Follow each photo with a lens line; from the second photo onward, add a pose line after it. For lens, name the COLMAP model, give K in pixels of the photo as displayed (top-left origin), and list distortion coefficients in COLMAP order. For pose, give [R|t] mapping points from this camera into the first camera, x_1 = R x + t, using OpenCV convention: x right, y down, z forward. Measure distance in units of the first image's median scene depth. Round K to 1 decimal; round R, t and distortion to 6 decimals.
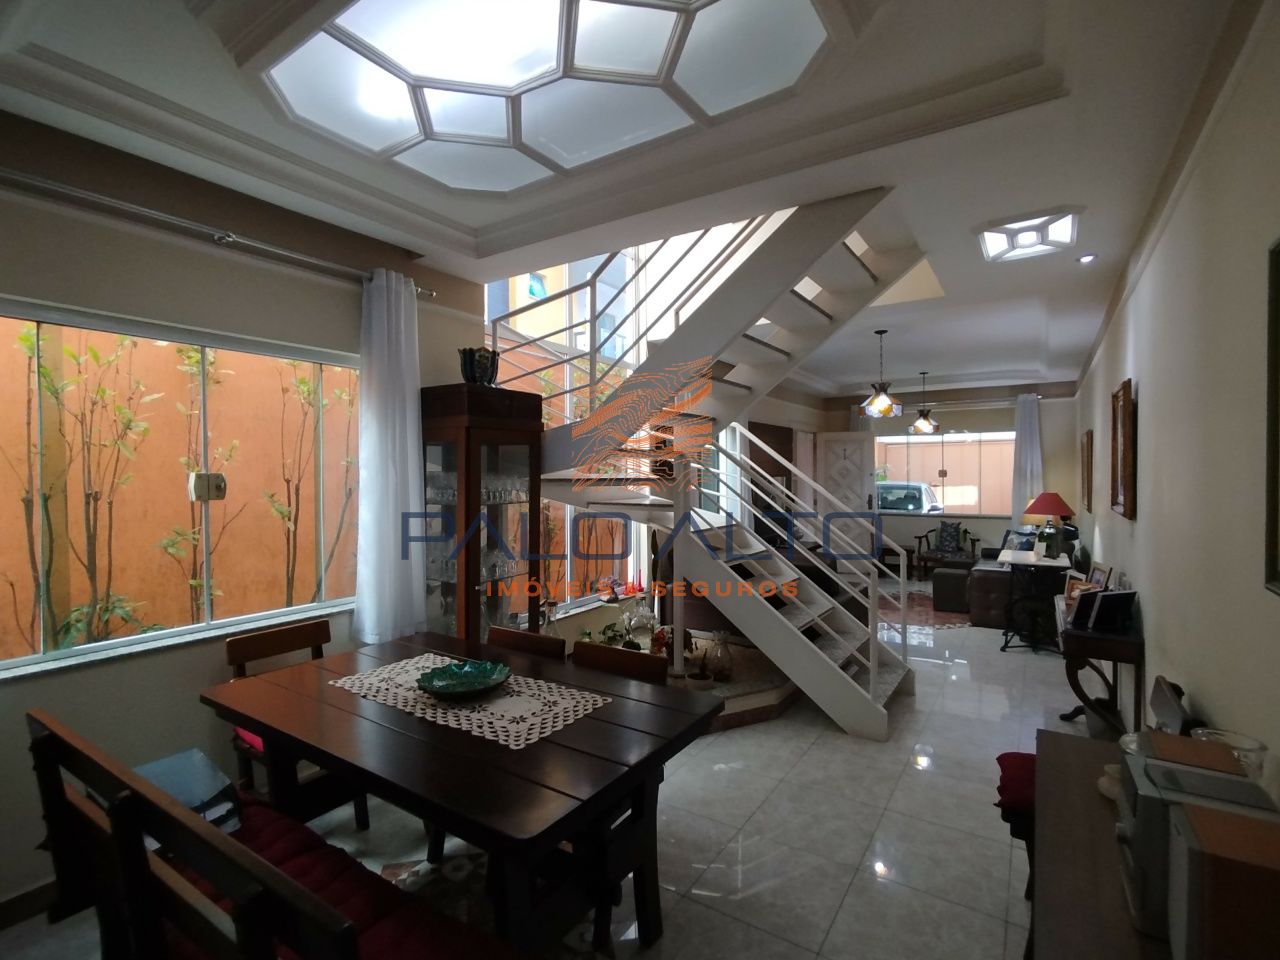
lens RADIAL K [[599.6, 0, 645.1], [0, 599.6, 476.6], [0, 0, 1]] dist [-0.010181, 0.002797]
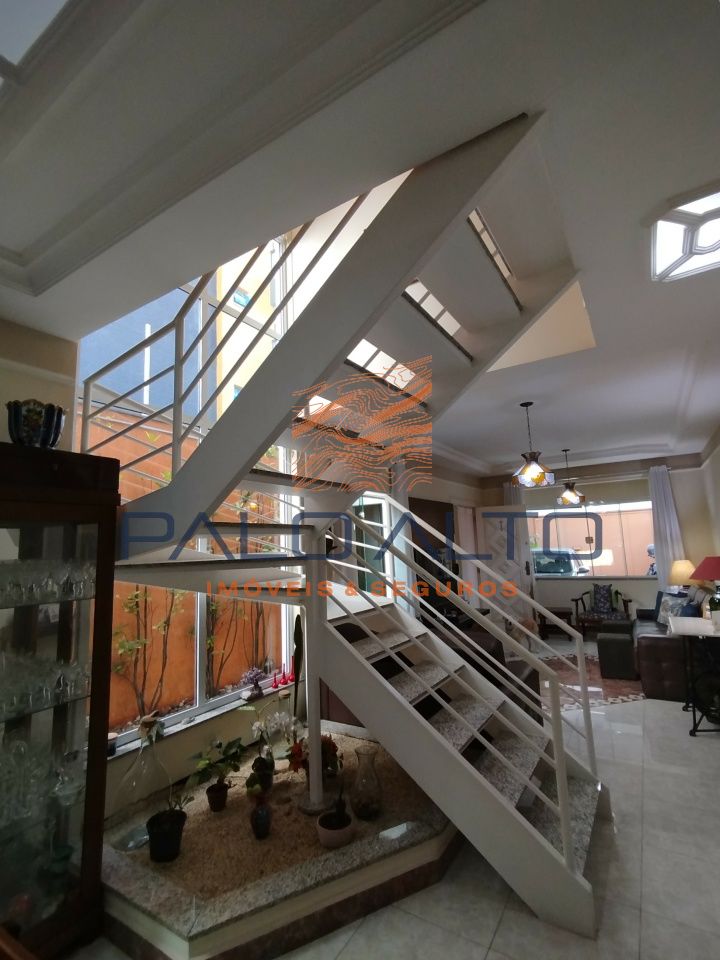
lens RADIAL K [[449.7, 0, 359.5], [0, 449.7, 483.6], [0, 0, 1]] dist [-0.010181, 0.002797]
pose [[0.999254, -0.032582, 0.020756, 0.078959], [0.035272, 0.988622, -0.146226, -0.003356], [-0.015756, 0.146849, 0.989033, 0.238660]]
